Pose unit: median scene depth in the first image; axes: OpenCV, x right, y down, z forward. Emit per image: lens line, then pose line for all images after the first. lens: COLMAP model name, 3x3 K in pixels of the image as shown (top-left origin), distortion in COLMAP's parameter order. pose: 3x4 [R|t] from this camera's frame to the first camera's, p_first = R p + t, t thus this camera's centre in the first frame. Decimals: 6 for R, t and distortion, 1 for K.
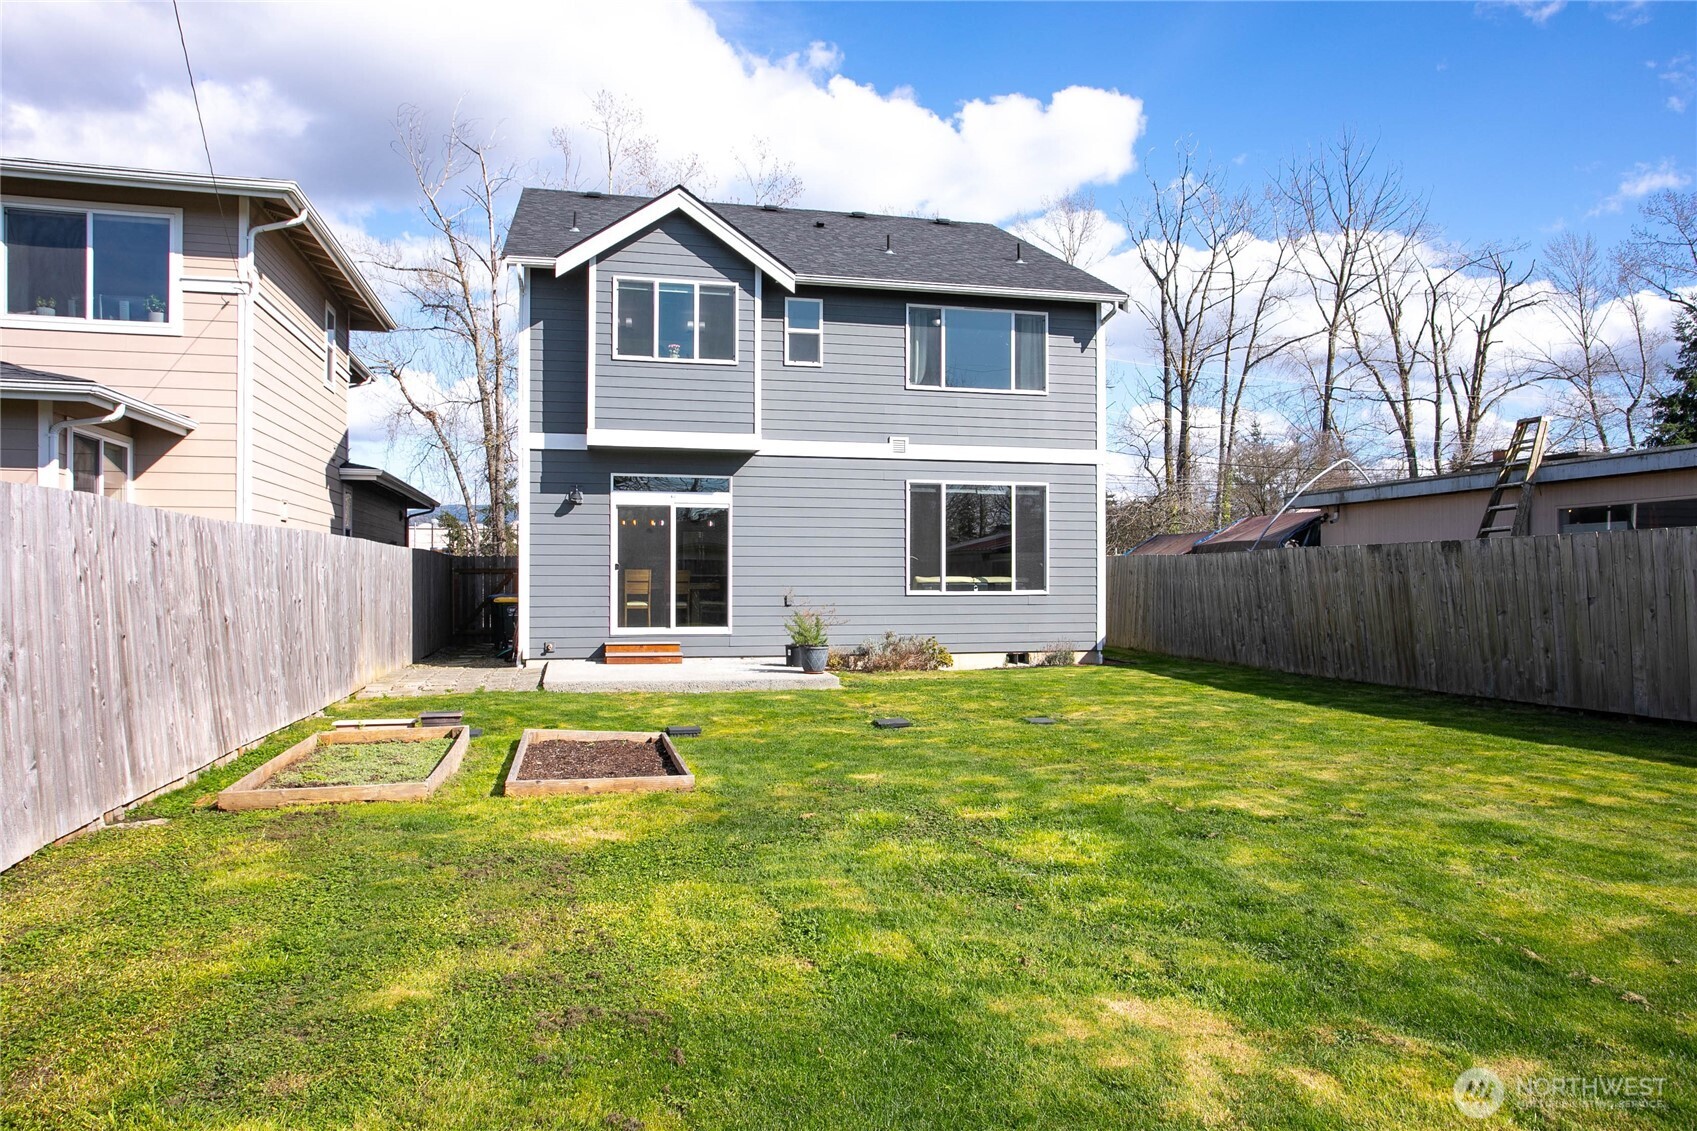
lens RADIAL K [[1169.7, 0, 846.5], [0, 1169.7, 576.8], [0, 0, 1]] dist [-0.005272, -0.000293]
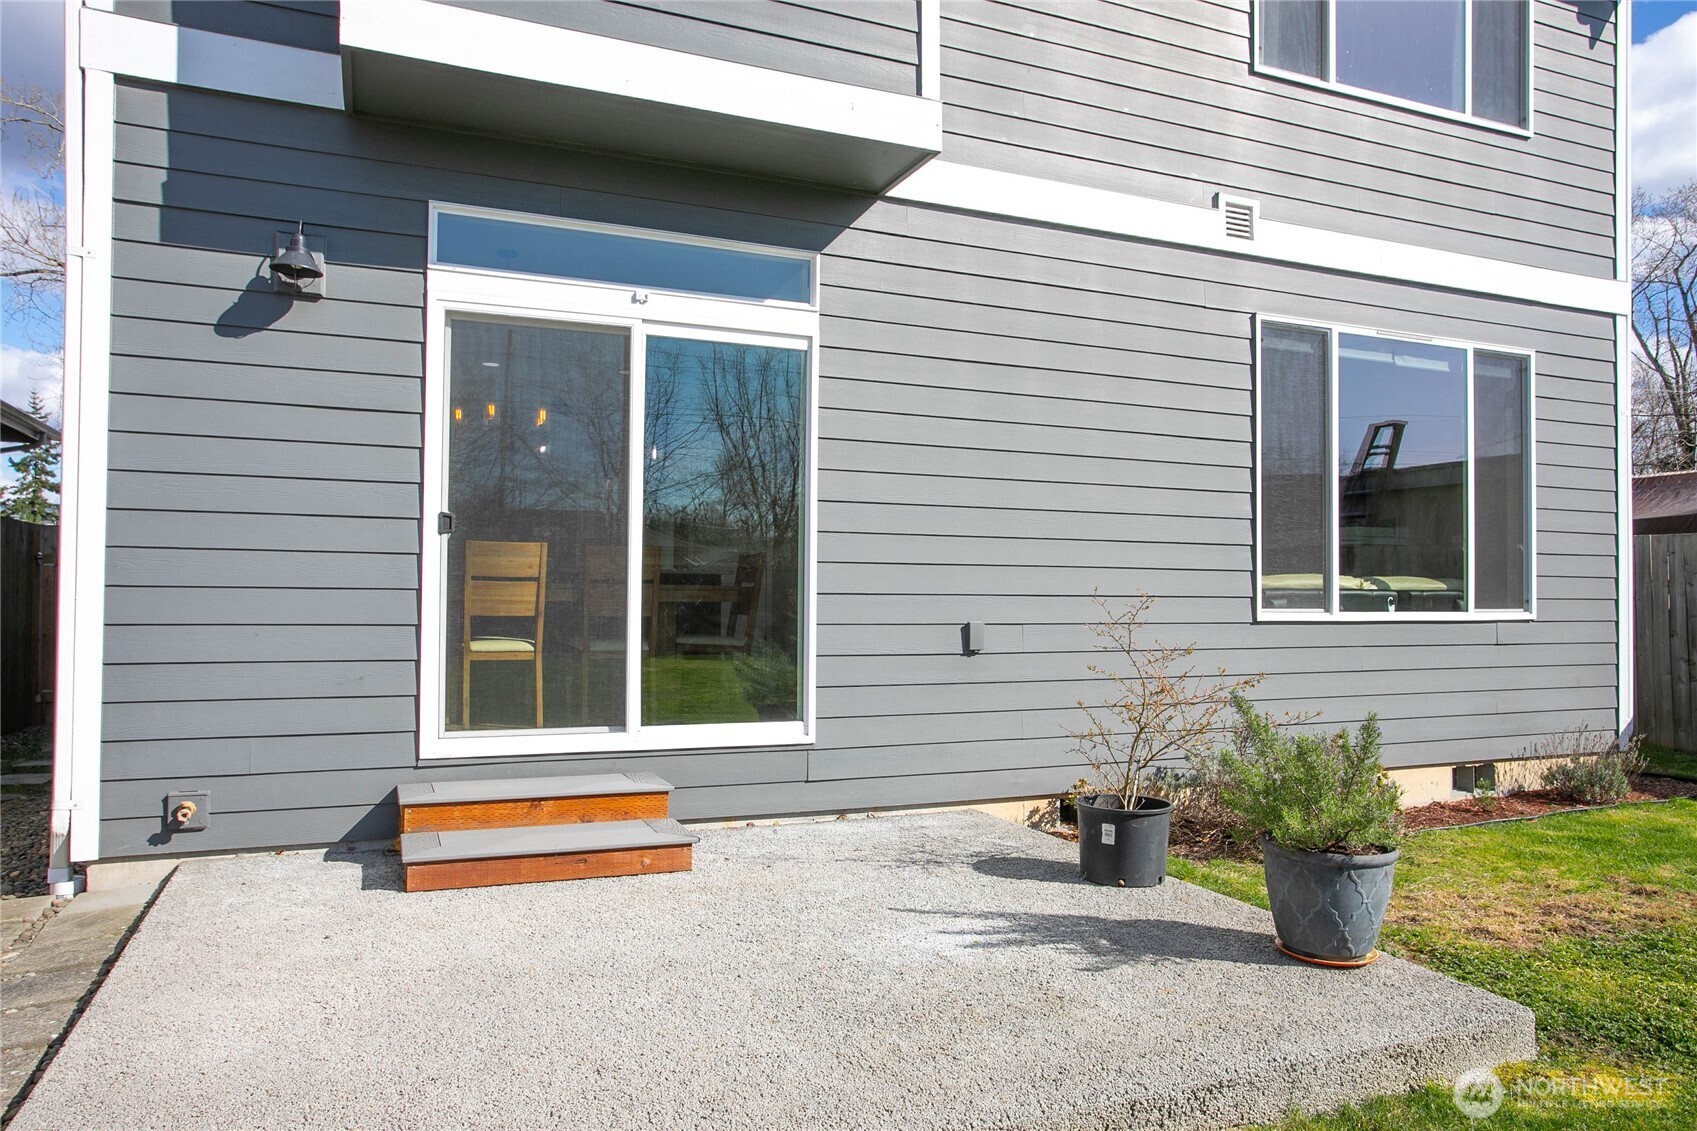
lens RADIAL K [[1163.9, 0, 853.2], [0, 1163.9, 564.1], [0, 0, 1]] dist [-0.004600, 0.001408]
pose [[0.981677, 0.012006, 0.190176, -0.148137], [-0.007733, 0.999701, -0.023195, 0.007199], [-0.190398, 0.021300, 0.981476, 0.679894]]
